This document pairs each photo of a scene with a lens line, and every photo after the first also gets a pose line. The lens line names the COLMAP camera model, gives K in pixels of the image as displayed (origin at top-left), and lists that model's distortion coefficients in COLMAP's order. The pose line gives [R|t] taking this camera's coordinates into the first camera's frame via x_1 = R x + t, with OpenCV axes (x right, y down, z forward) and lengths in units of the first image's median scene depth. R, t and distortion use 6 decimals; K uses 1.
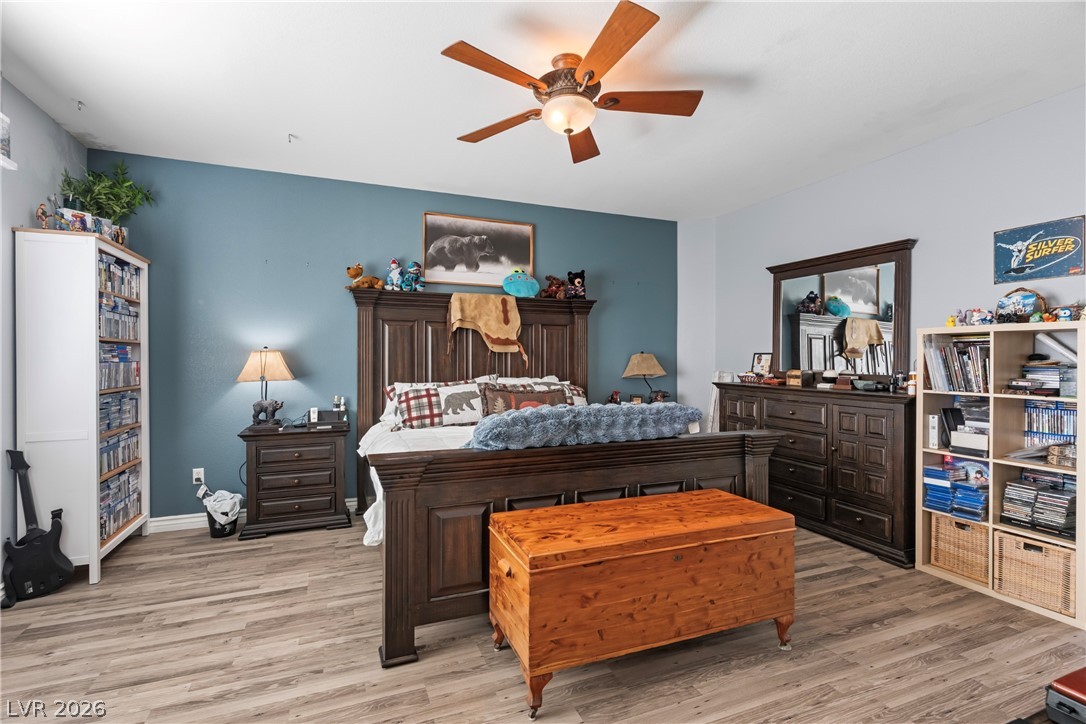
lens RADIAL K [[515.2, 0, 546.8], [0, 515.2, 358.9], [0, 0, 1]] dist [0.003603, -0.000758]
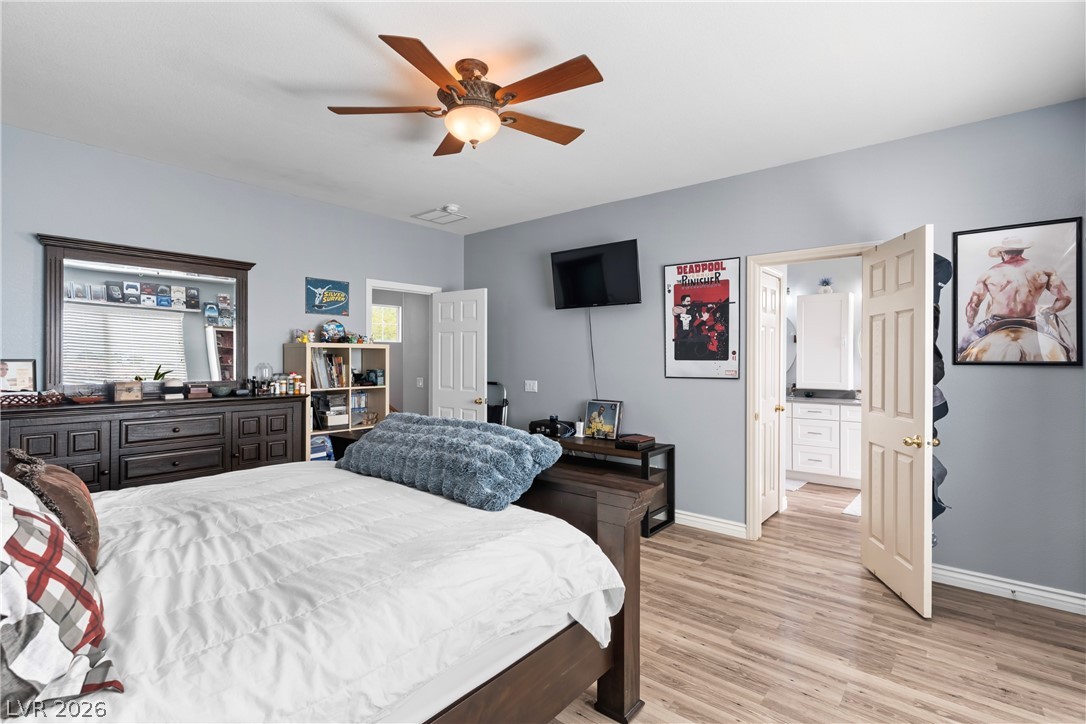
lens RADIAL K [[515.2, 0, 546.1], [0, 515.2, 362.1], [0, 0, 1]] dist [0.003603, -0.000758]
pose [[-0.476848, -0.006520, 0.878962, -0.748349], [-0.001073, 0.999976, 0.006835, -0.019203], [-0.878985, 0.002316, -0.476843, 1.140826]]
